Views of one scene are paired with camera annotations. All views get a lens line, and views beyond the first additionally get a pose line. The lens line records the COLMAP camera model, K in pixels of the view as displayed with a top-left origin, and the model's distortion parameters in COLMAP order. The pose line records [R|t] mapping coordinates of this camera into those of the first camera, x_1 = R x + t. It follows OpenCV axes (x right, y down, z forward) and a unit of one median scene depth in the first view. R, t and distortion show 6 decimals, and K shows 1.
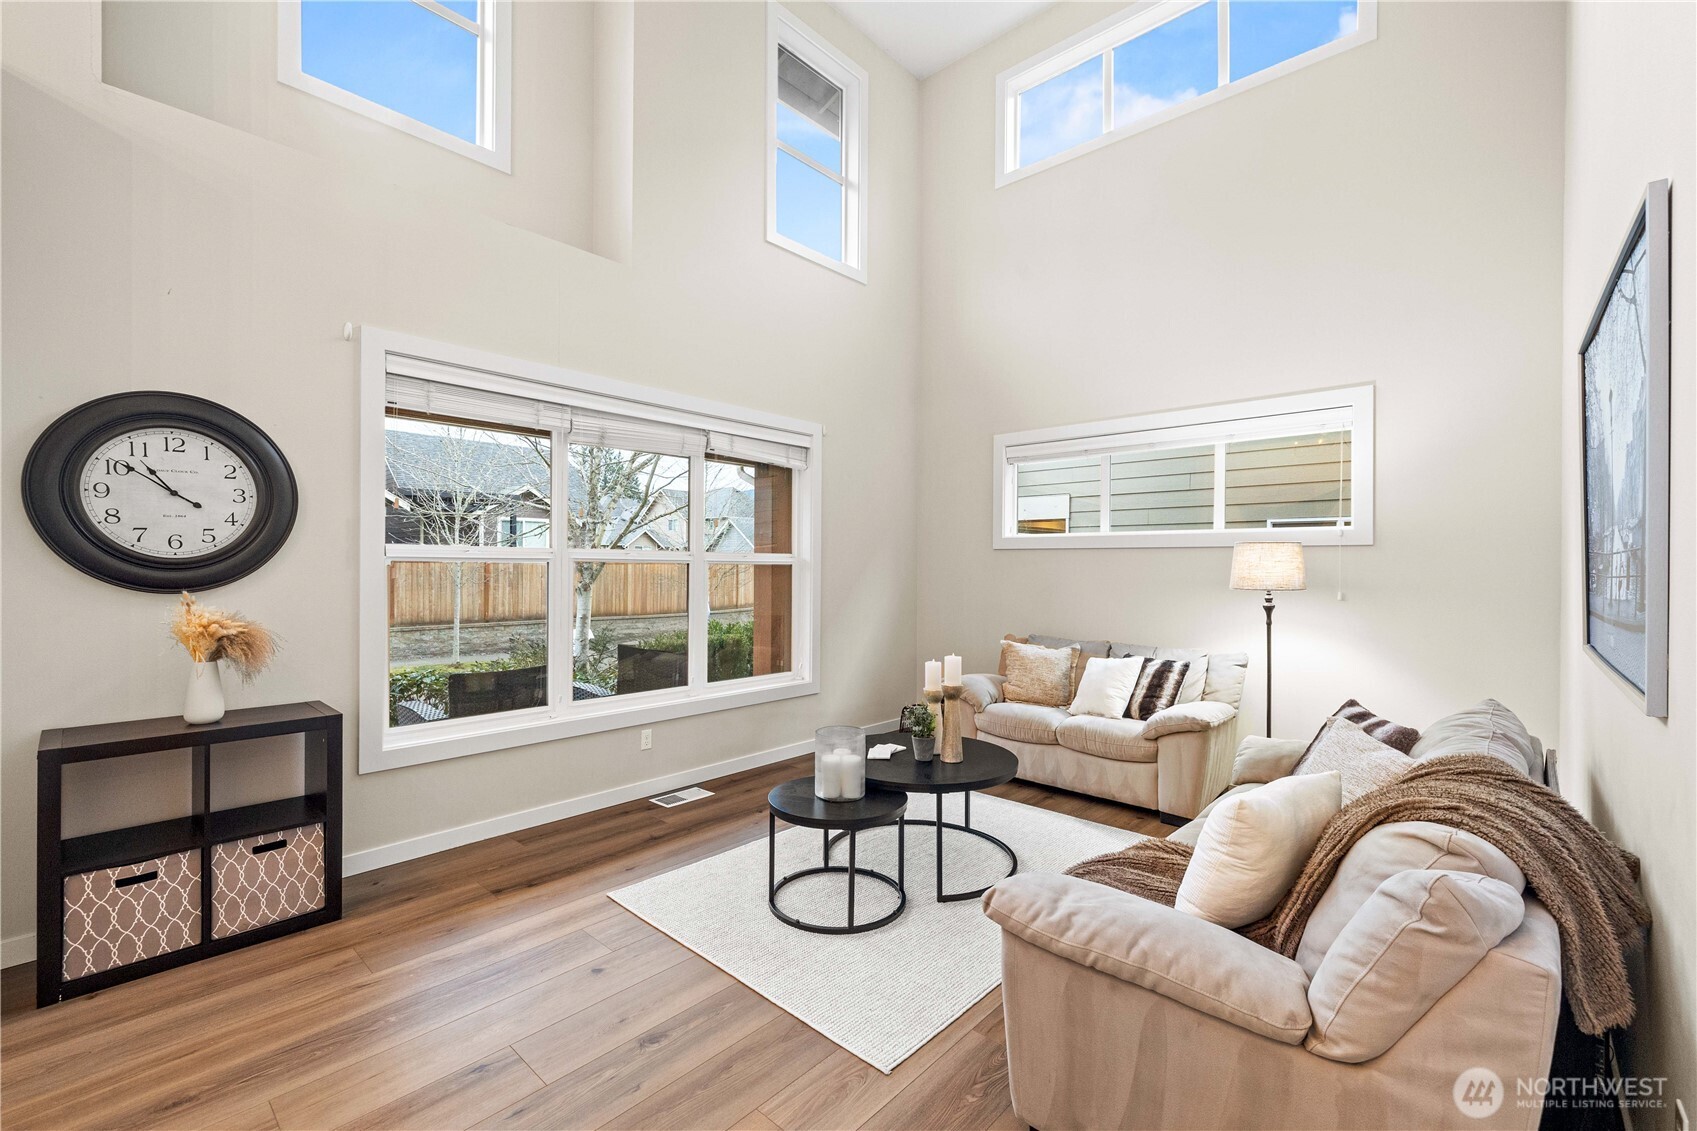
lens RADIAL K [[721.8, 0, 883.0], [0, 721.8, 562.7], [0, 0, 1]] dist [0.000294, 0.000183]
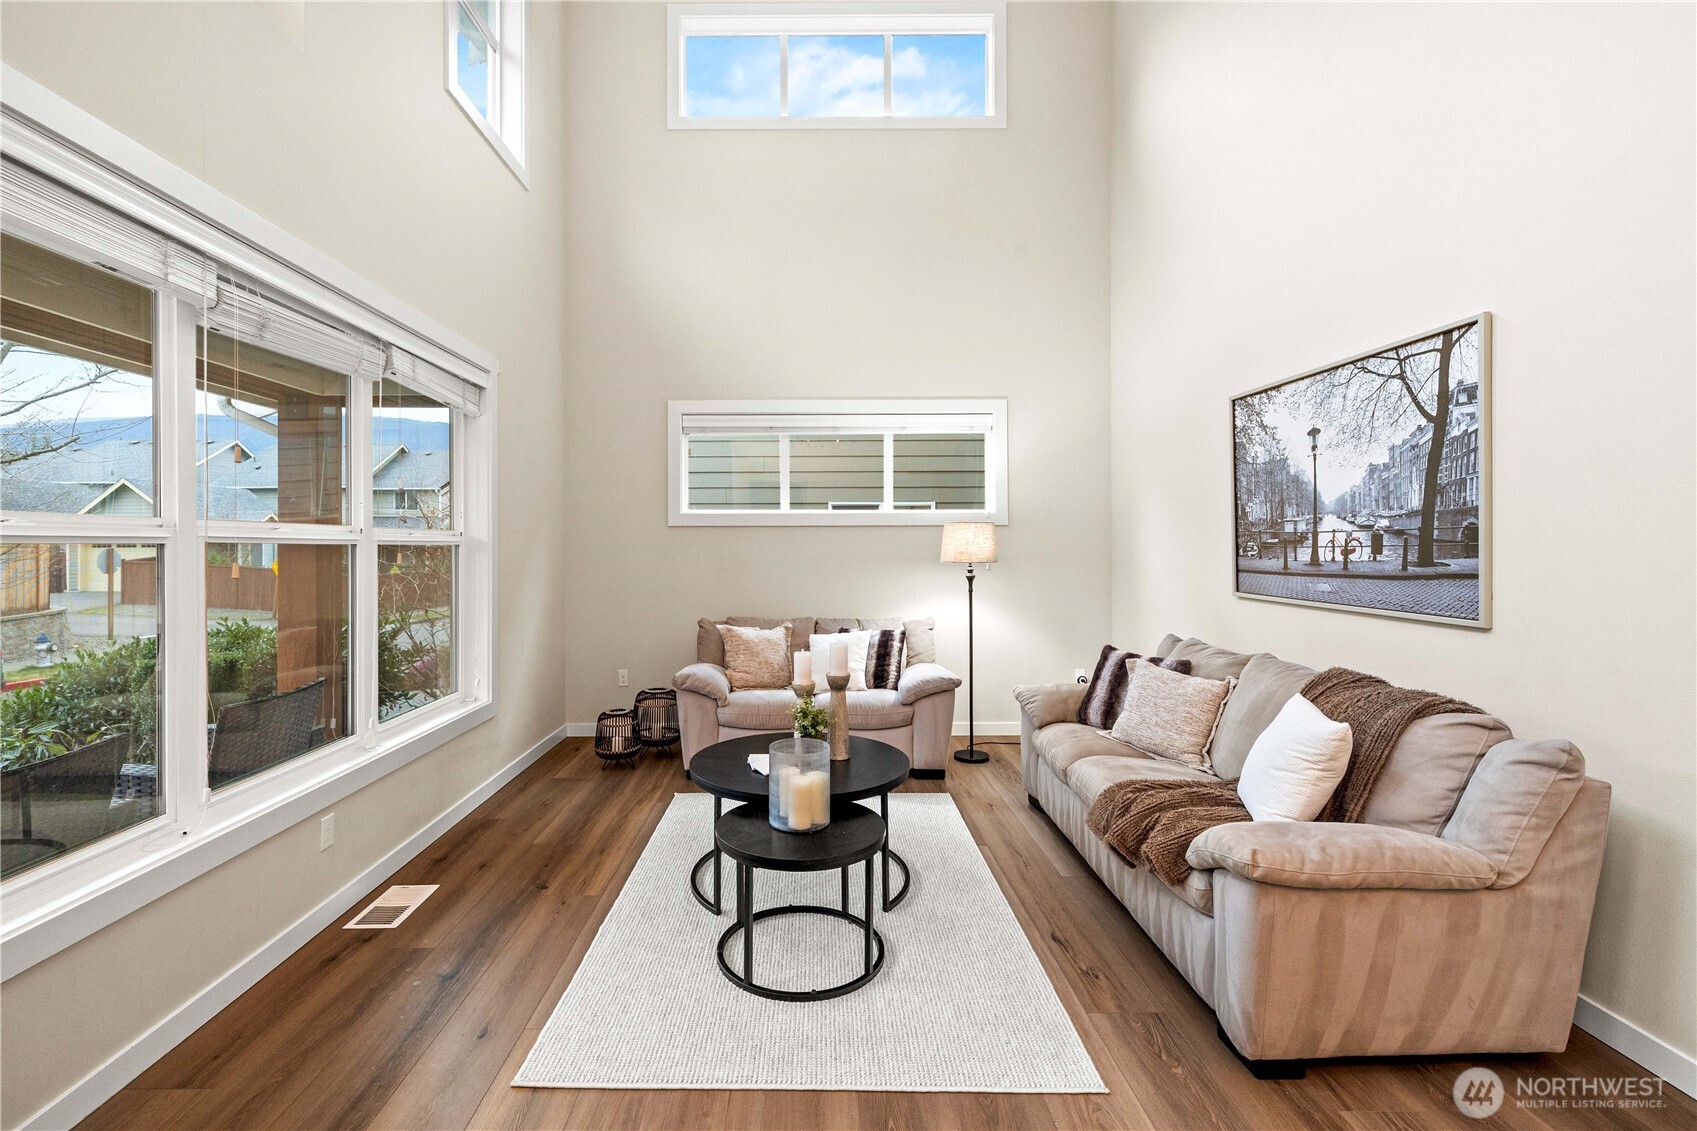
lens RADIAL K [[726.1, 0, 844.7], [0, 726.1, 539.2], [0, 0, 1]] dist [0.001074, 0.000348]
pose [[0.751746, -0.003477, 0.659443, -0.367779], [0.005166, 0.999986, -0.000616, -0.000801], [-0.659432, 0.003870, 0.751754, 0.221895]]
